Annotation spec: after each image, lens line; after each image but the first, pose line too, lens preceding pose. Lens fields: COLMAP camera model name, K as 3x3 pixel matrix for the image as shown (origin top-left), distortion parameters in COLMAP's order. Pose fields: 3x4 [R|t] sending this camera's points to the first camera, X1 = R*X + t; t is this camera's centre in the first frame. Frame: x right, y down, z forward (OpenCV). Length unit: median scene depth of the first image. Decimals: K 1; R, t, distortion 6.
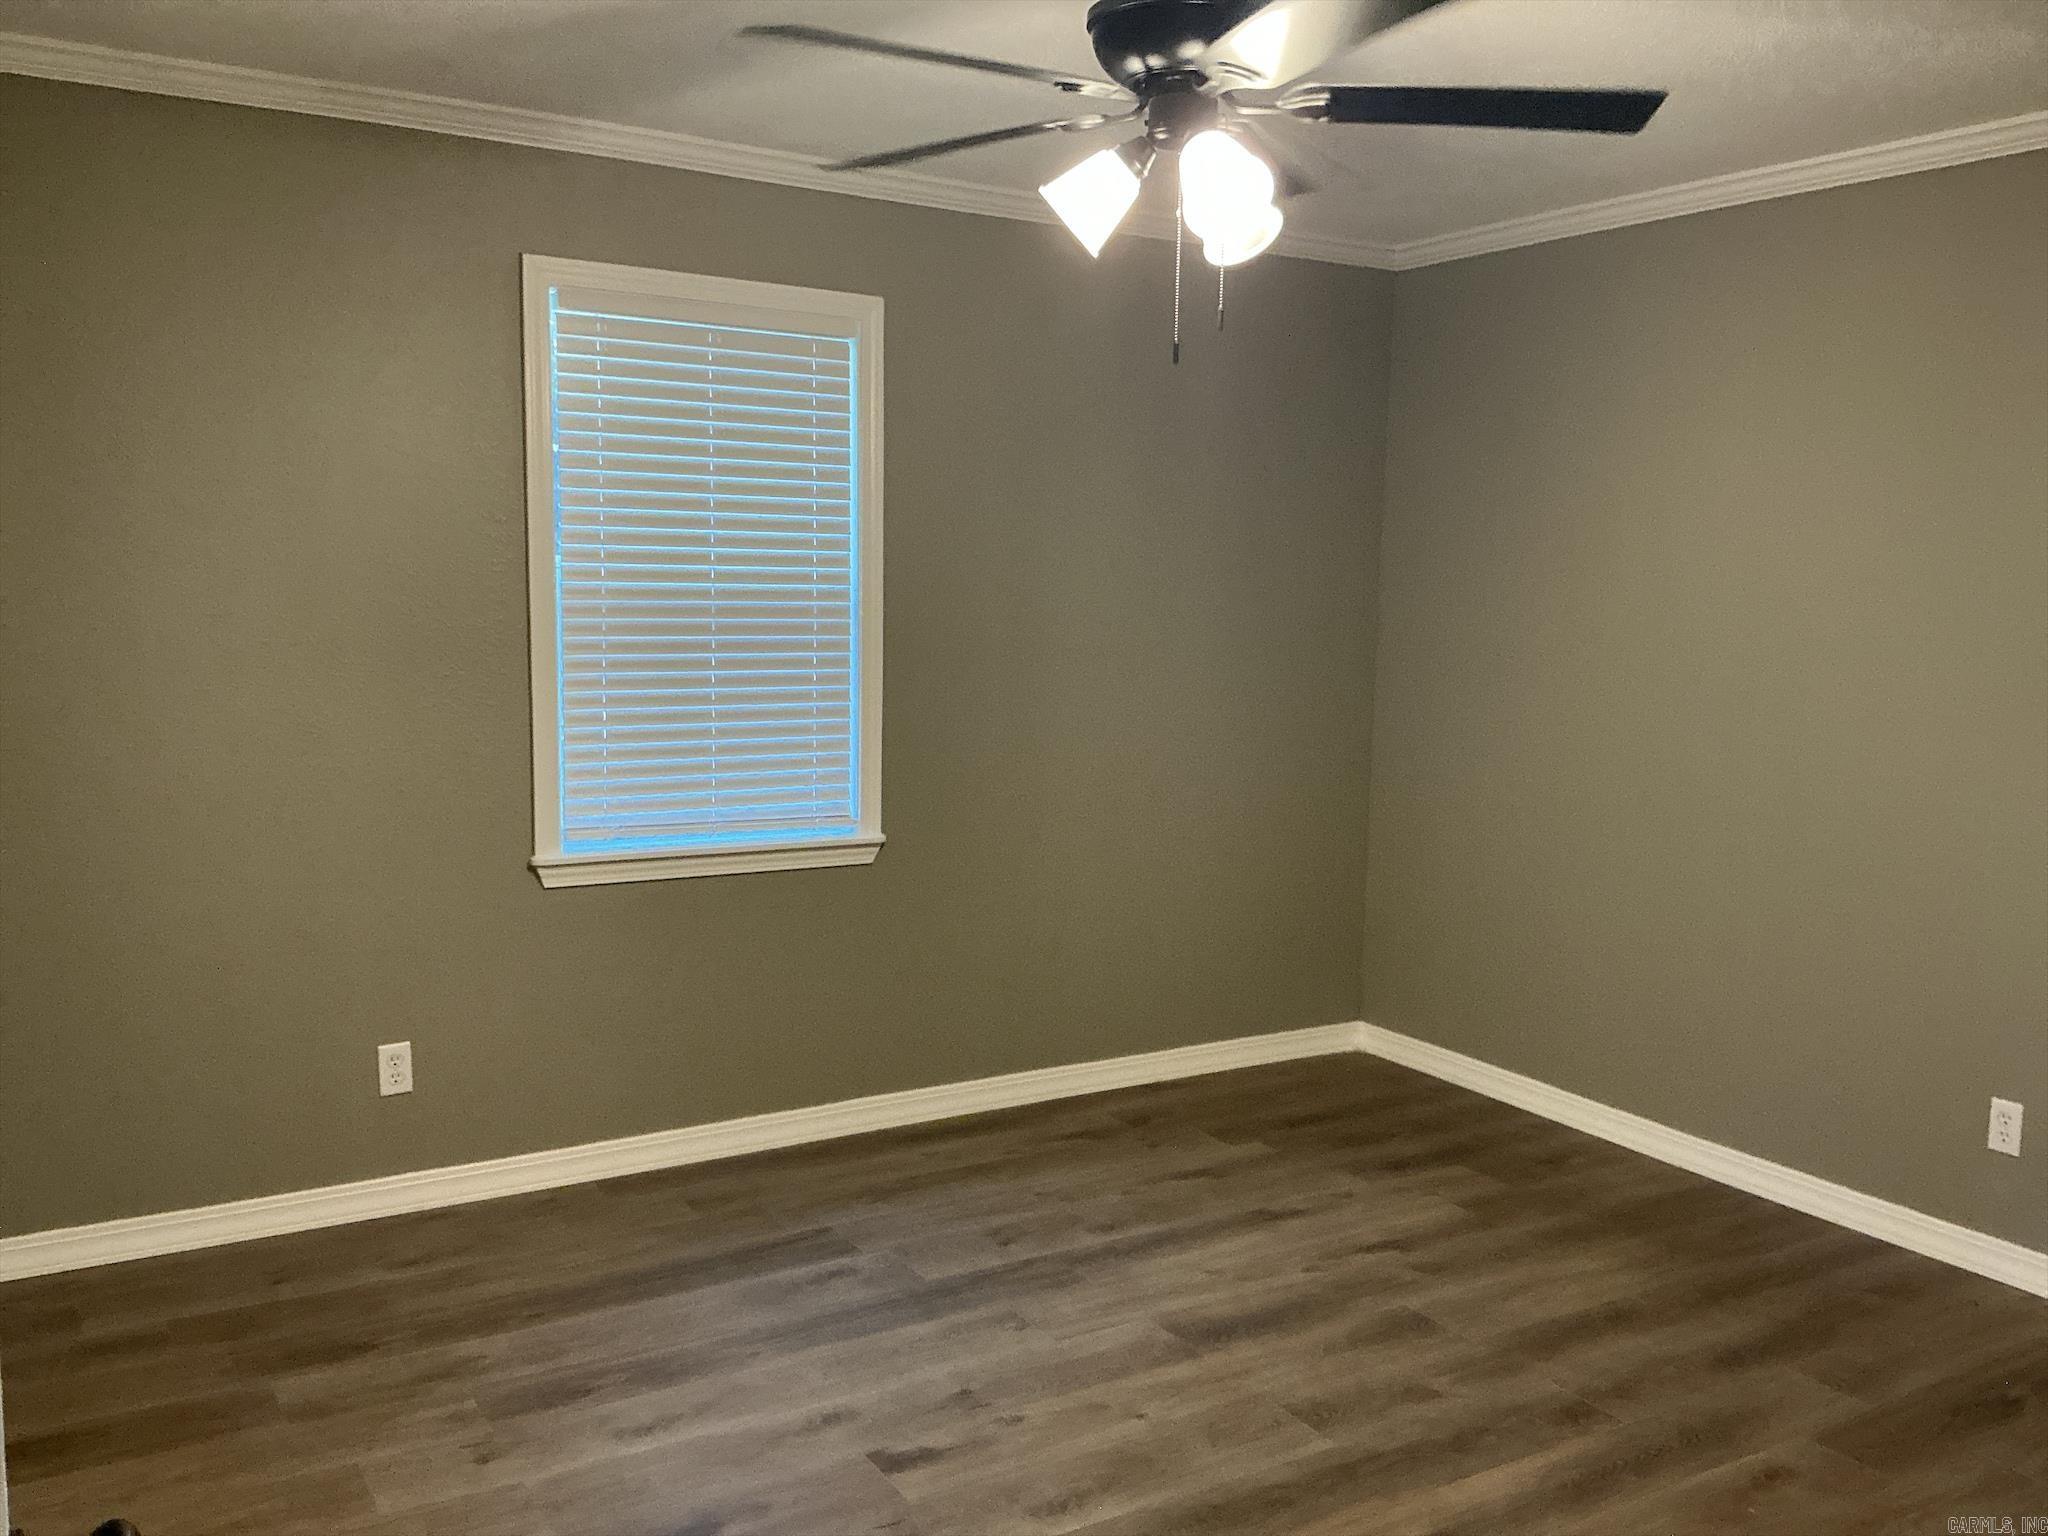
lens RADIAL K [[1698.1, 0, 1020.6], [0, 1698.1, 771.0], [0, 0, 1]] dist [0.127428, -0.260625]
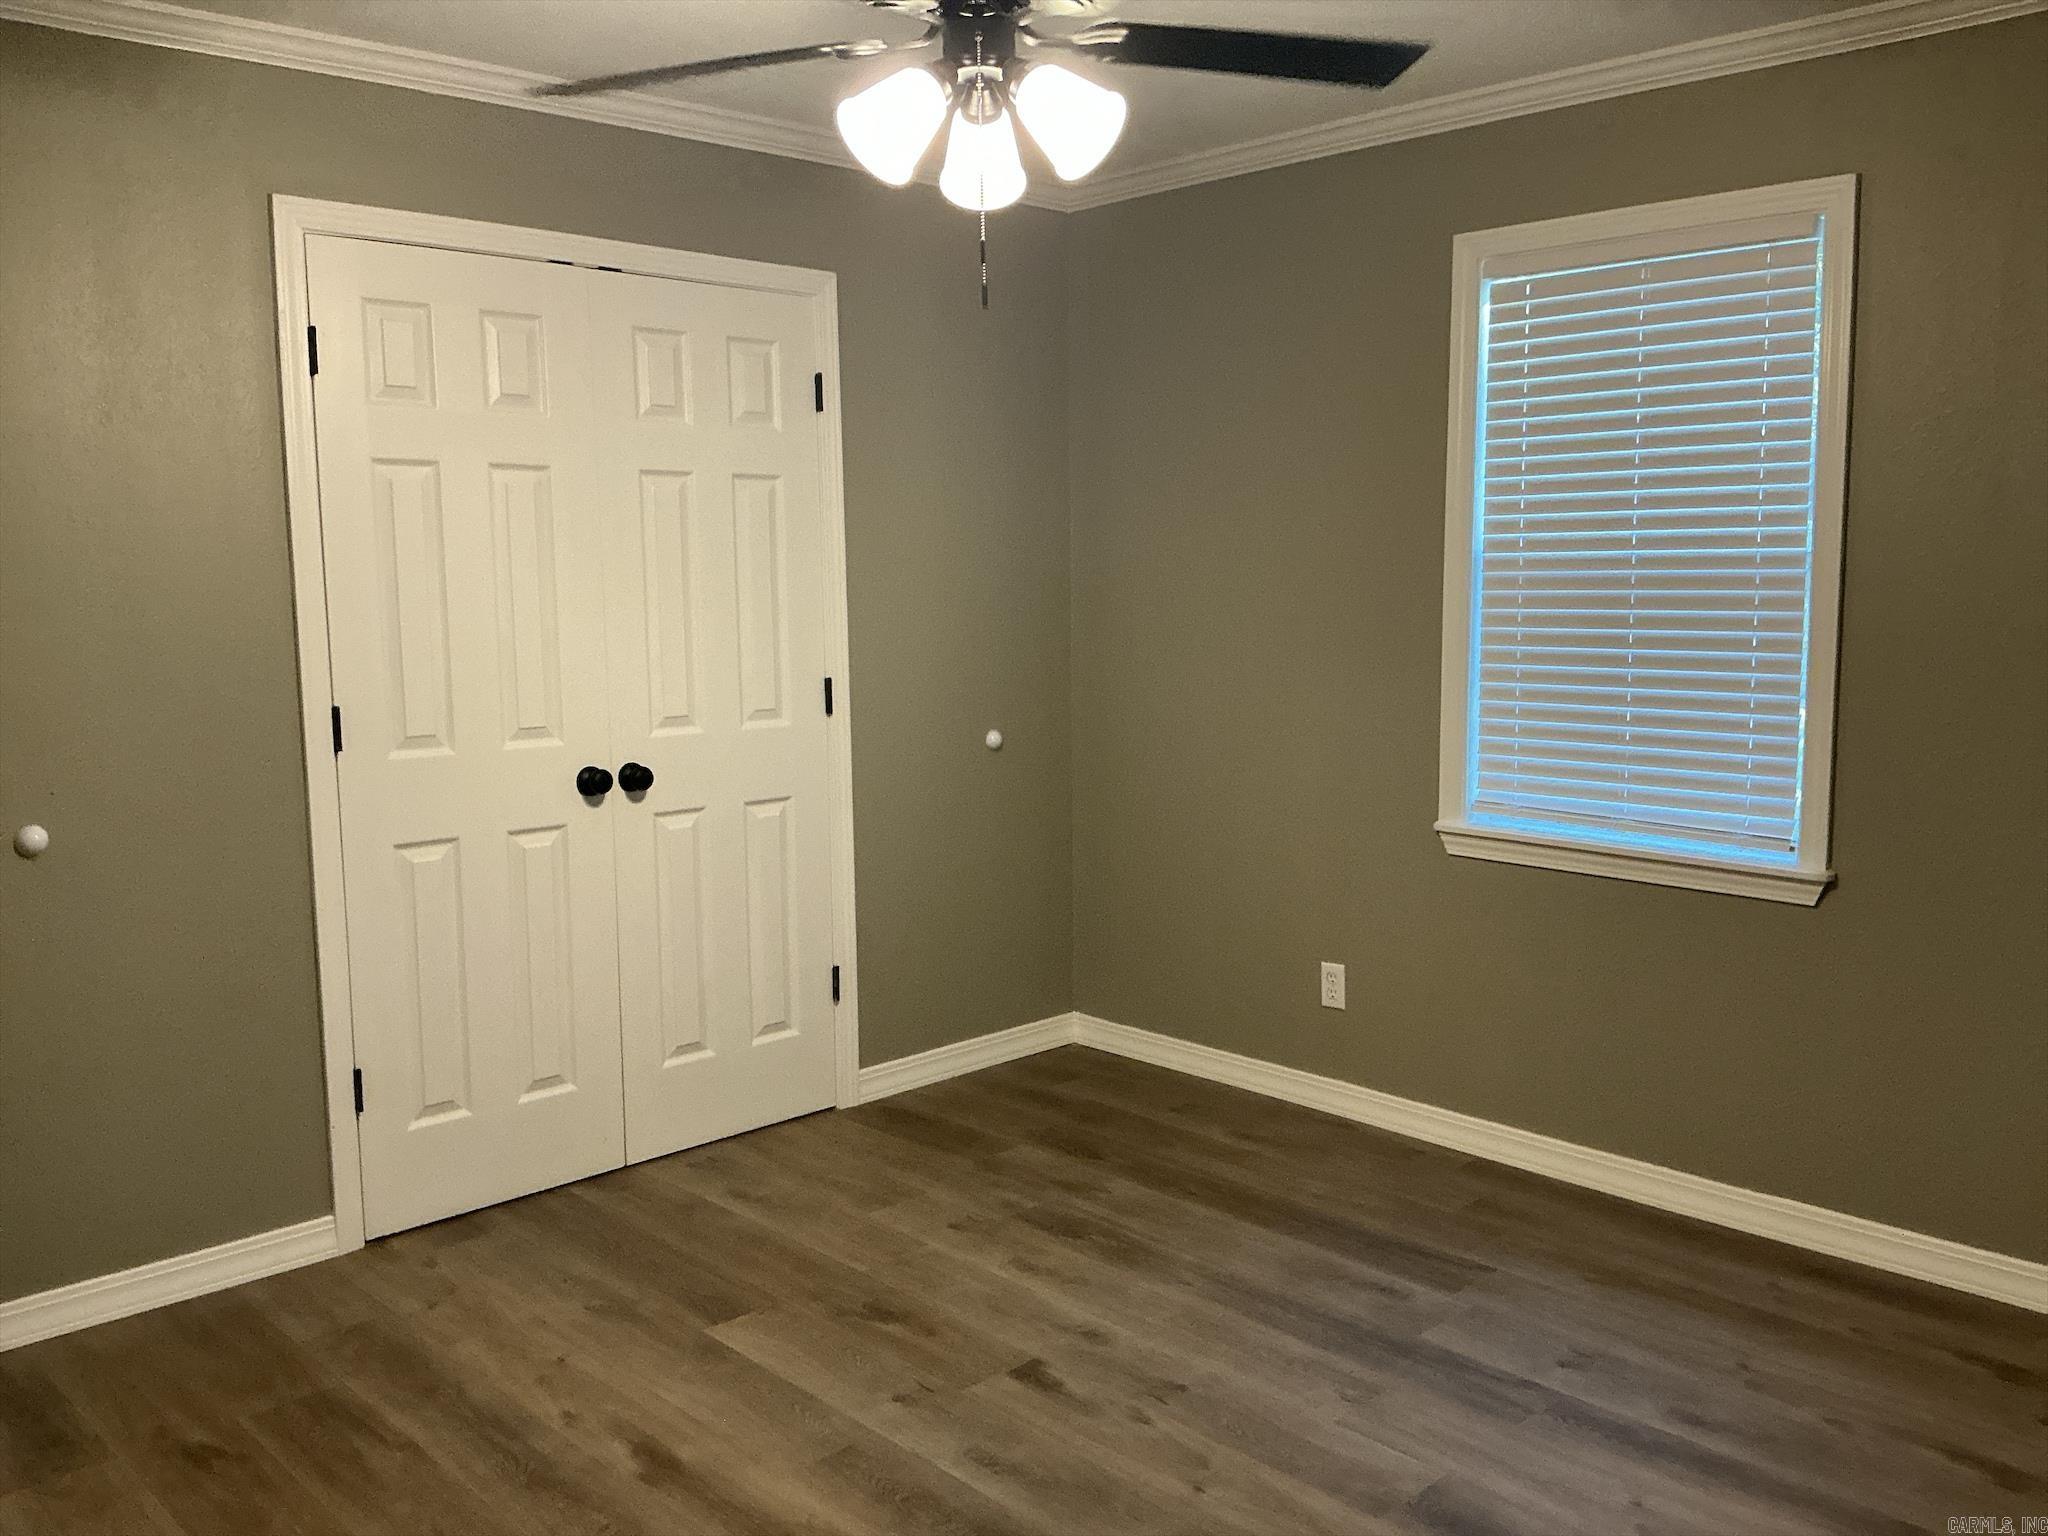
lens RADIAL K [[1698.1, 0, 1033.3], [0, 1698.1, 780.3], [0, 0, 1]] dist [0.127428, -0.260625]
pose [[0.211575, 0.105881, -0.971610, 0.715414], [-0.097715, 0.991425, 0.086762, -0.043183], [0.972465, 0.076584, 0.220107, 0.573290]]
